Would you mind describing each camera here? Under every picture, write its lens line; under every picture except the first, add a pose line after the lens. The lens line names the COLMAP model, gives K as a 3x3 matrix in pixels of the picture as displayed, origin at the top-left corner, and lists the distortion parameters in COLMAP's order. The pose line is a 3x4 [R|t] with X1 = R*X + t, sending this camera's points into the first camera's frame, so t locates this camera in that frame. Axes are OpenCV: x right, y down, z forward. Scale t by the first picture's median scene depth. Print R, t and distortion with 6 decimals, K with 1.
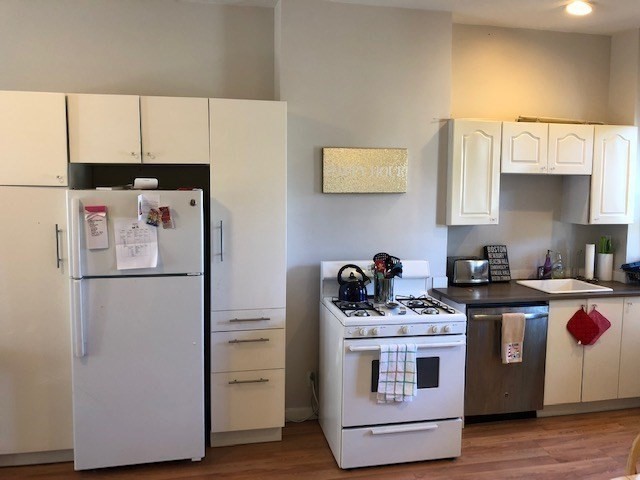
lens RADIAL K [[512.5, 0, 320.0], [0, 512.5, 240.0], [0, 0, 1]] dist [-0.000512, -0.001234]
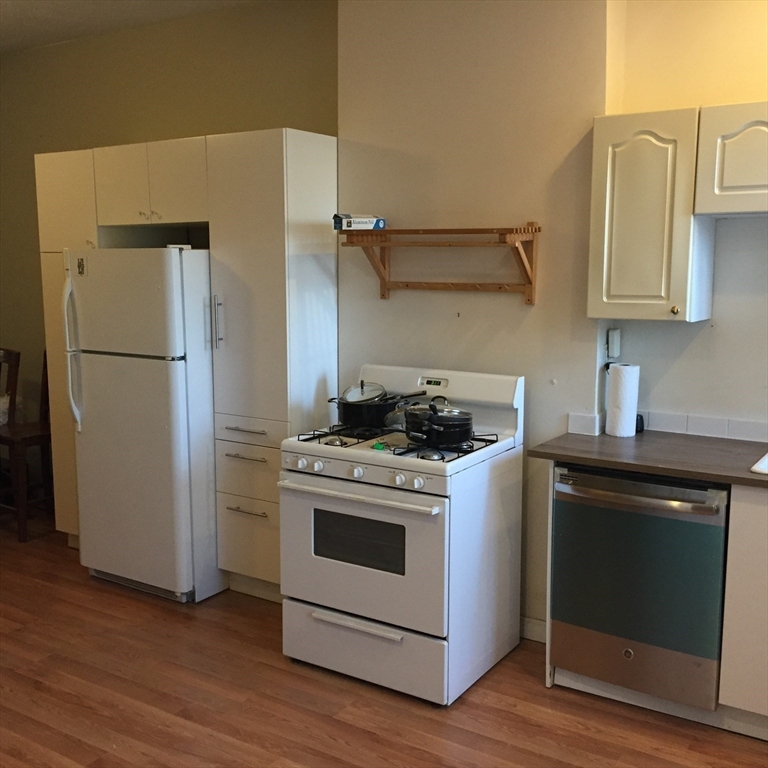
lens RADIAL K [[854.3, 0, 384.0], [0, 854.3, 384.0], [0, 0, 1]] dist [0.118301, -0.006882]
pose [[0.722866, 0.093031, -0.684697, 0.834428], [-0.061595, 0.995626, 0.070249, -0.011827], [0.688238, -0.008607, 0.725434, 0.220068]]
